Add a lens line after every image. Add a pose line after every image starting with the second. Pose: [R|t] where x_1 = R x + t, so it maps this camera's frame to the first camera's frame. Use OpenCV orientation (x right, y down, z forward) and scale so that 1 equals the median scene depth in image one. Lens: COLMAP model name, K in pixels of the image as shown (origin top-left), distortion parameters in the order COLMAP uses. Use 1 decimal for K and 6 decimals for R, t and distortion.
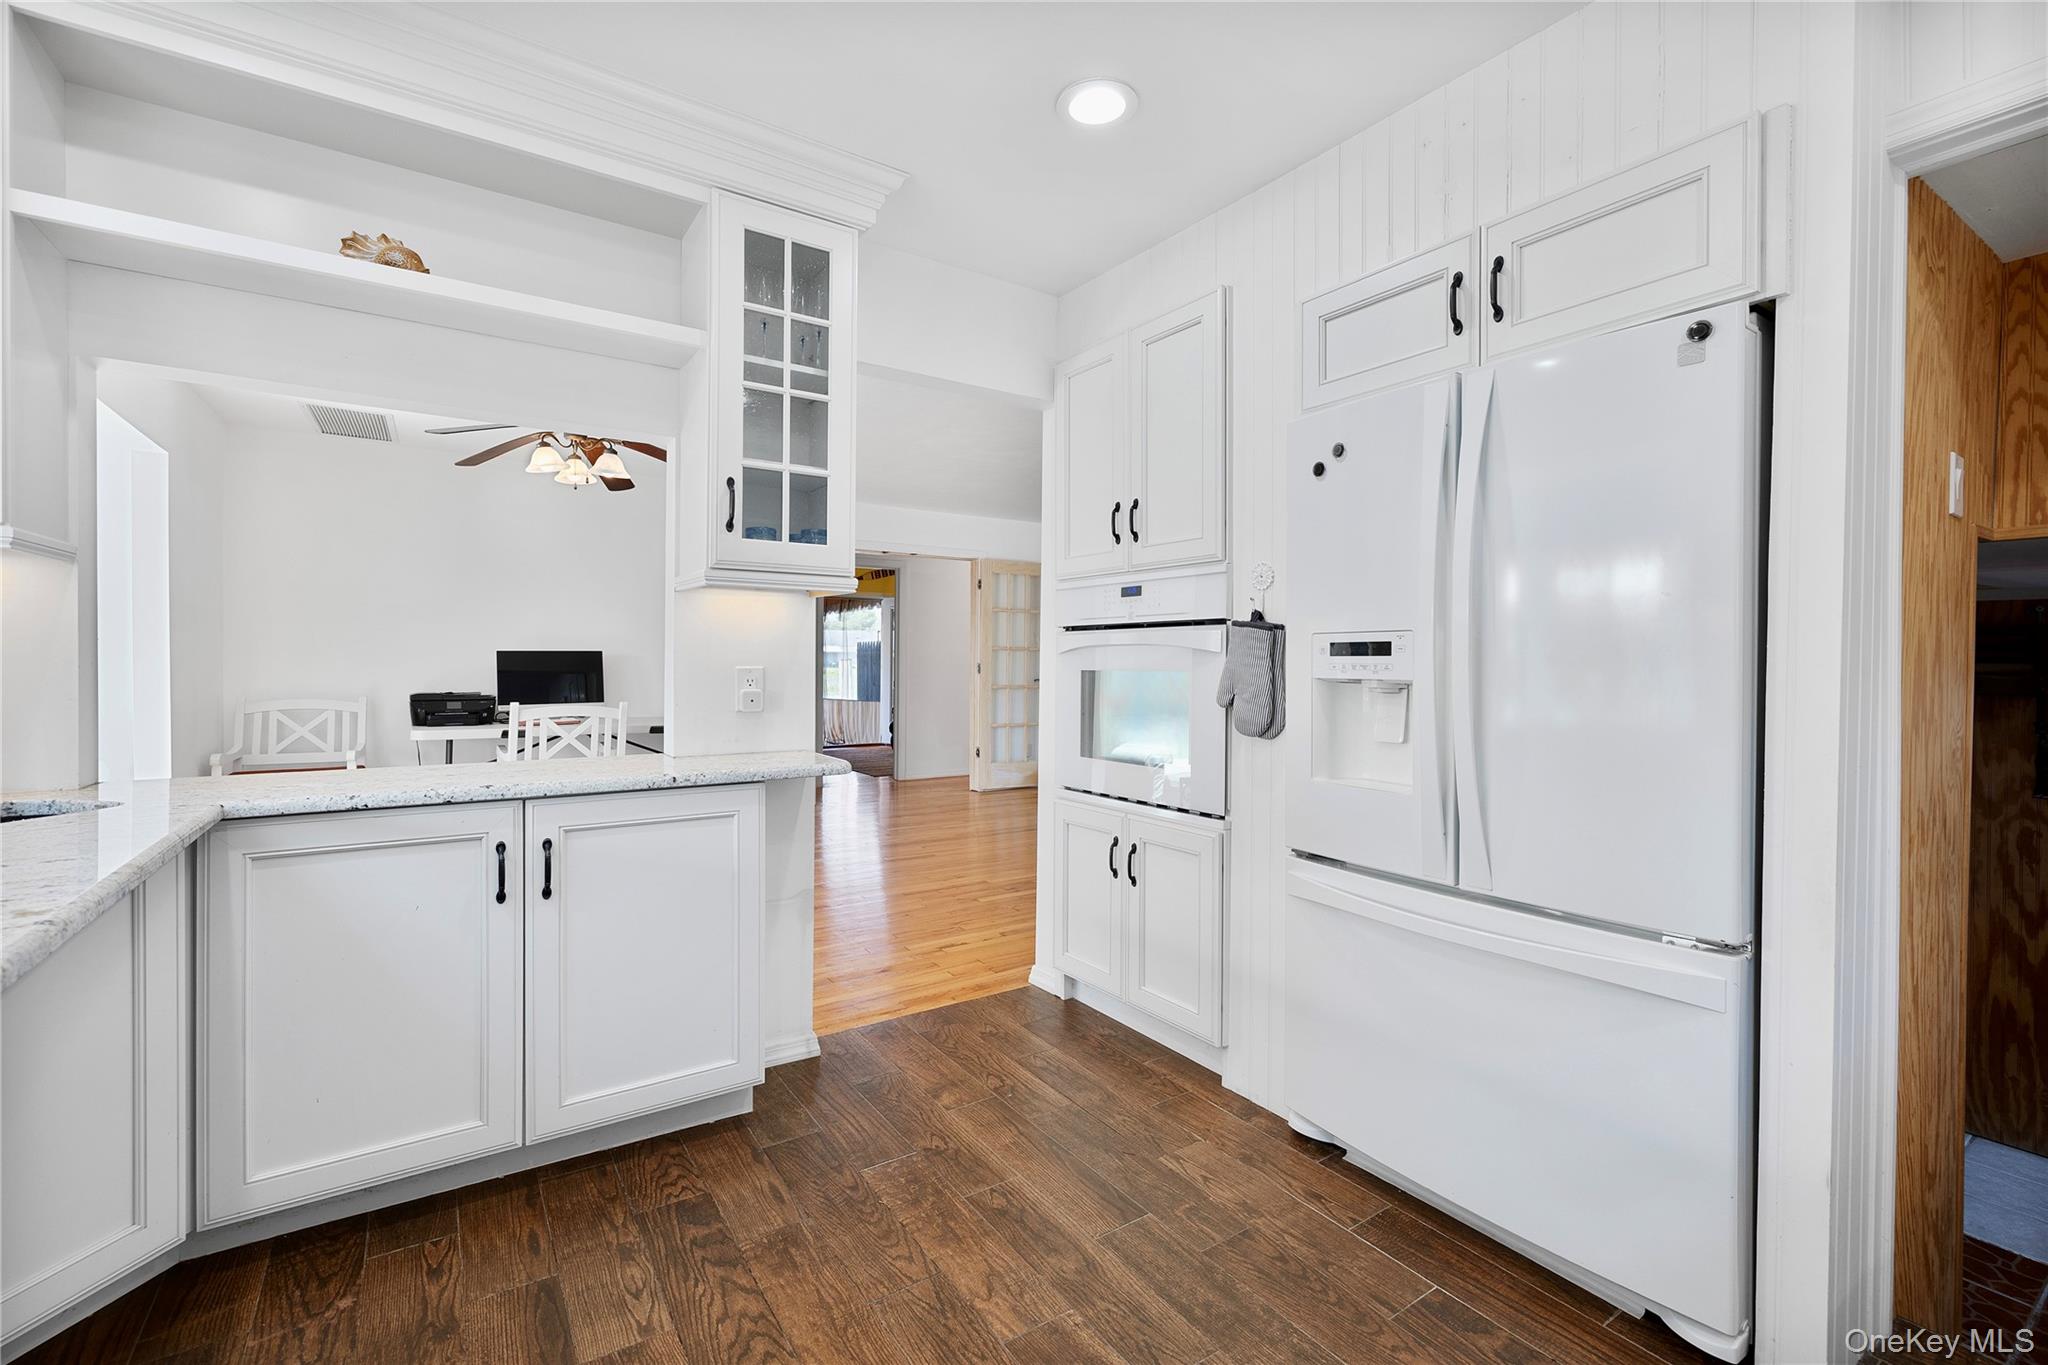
lens RADIAL K [[874.1, 0, 1011.3], [0, 874.1, 670.8], [0, 0, 1]] dist [-0.000695, -0.000303]
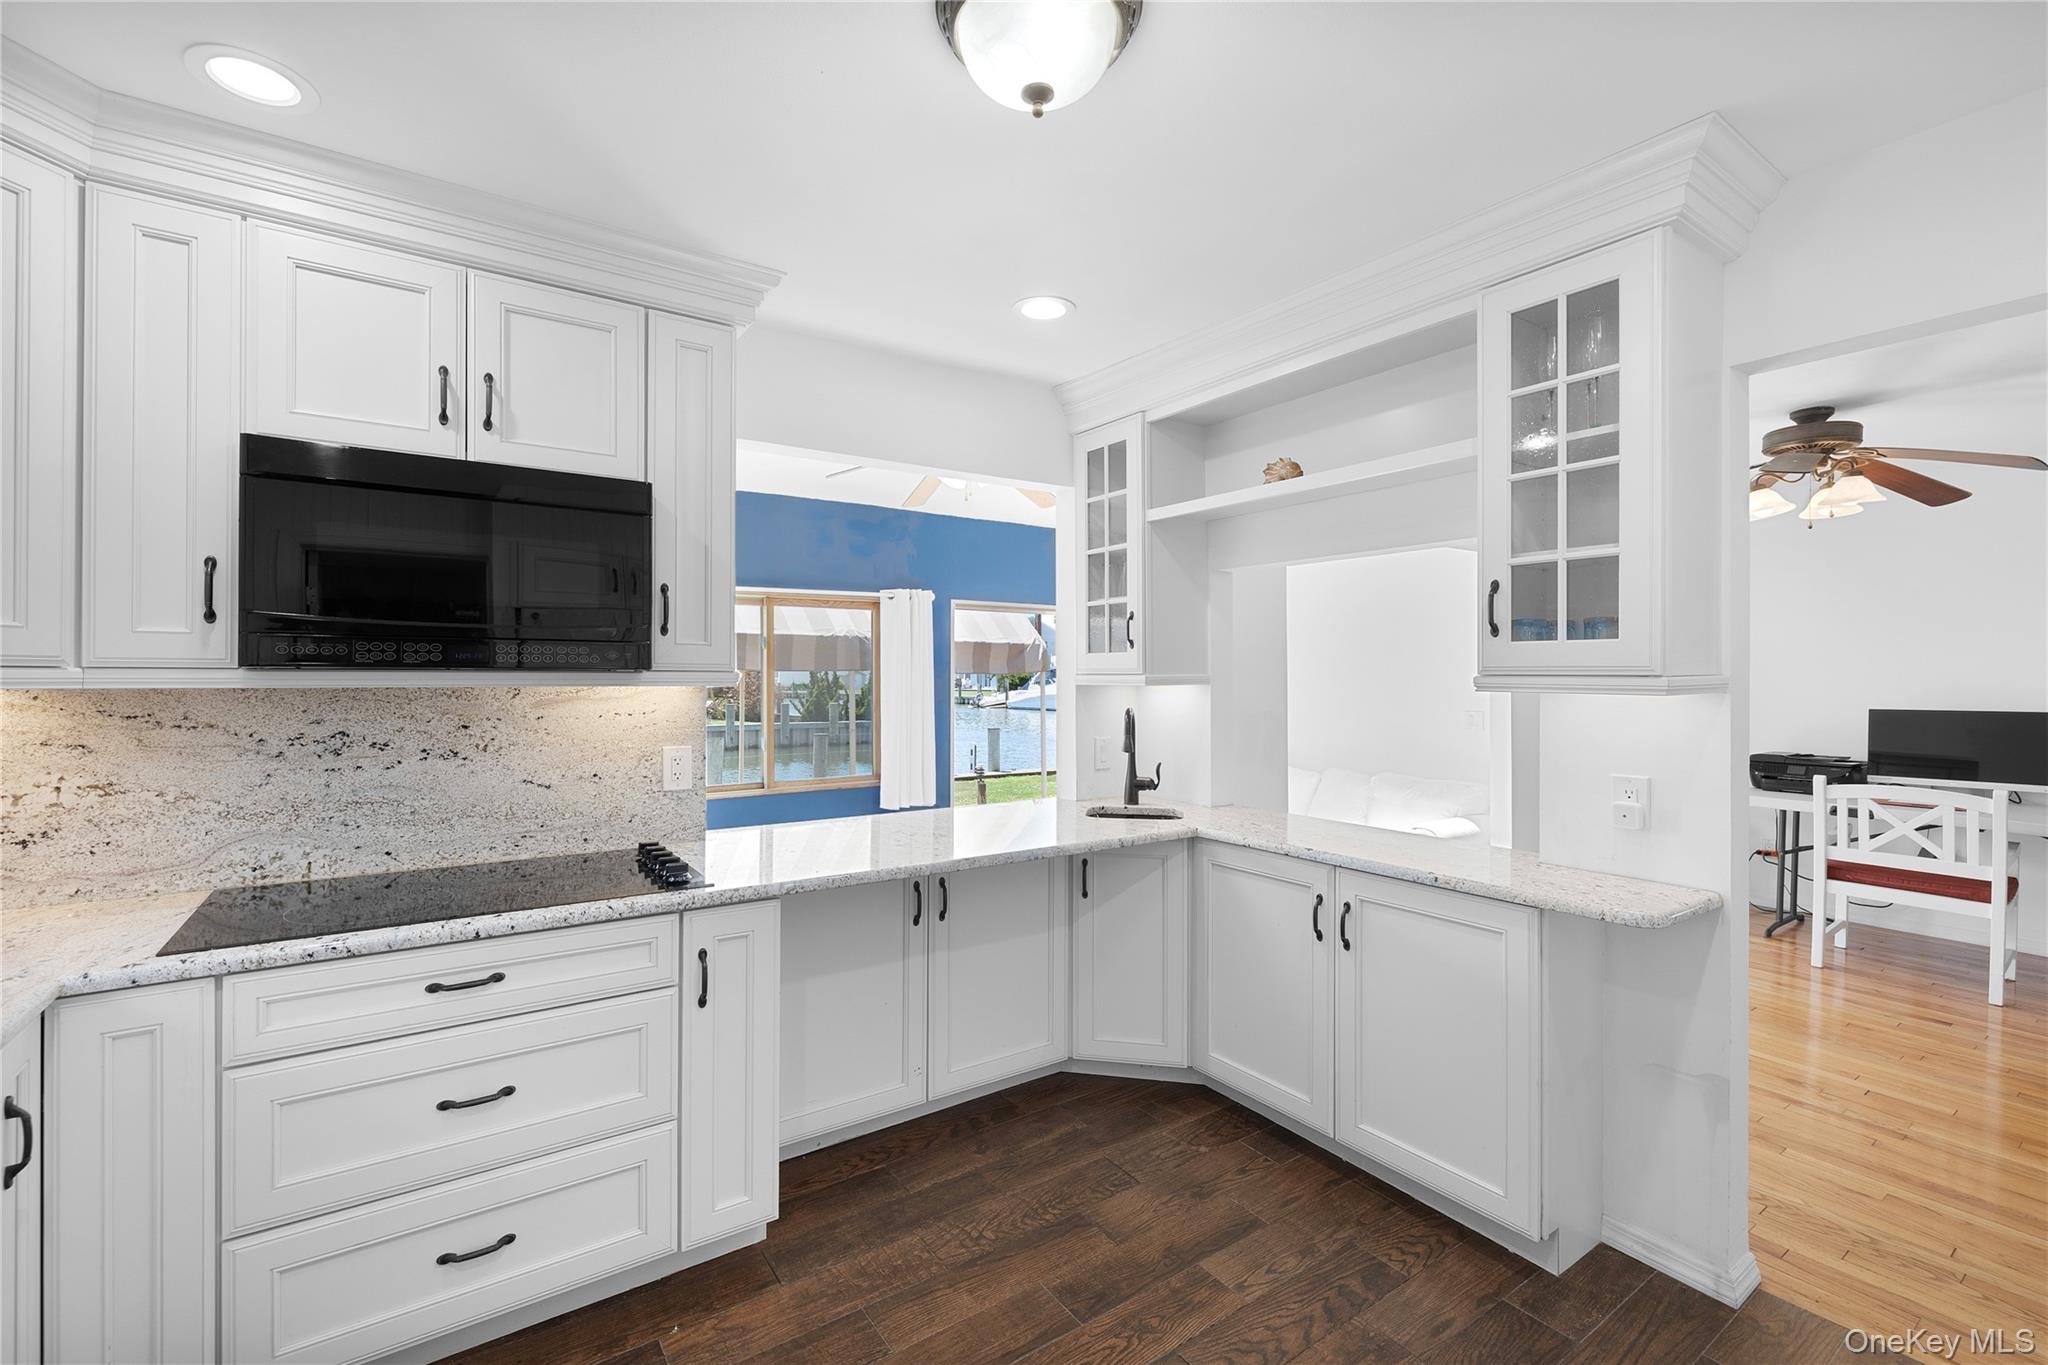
lens RADIAL K [[874.1, 0, 1013.6], [0, 874.1, 680.1], [0, 0, 1]] dist [-0.000695, -0.000303]
pose [[0.009785, -0.003505, -0.999946, 0.640547], [-0.012378, 0.999917, -0.003626, -0.101505], [0.999876, 0.012412, 0.009741, 0.464008]]
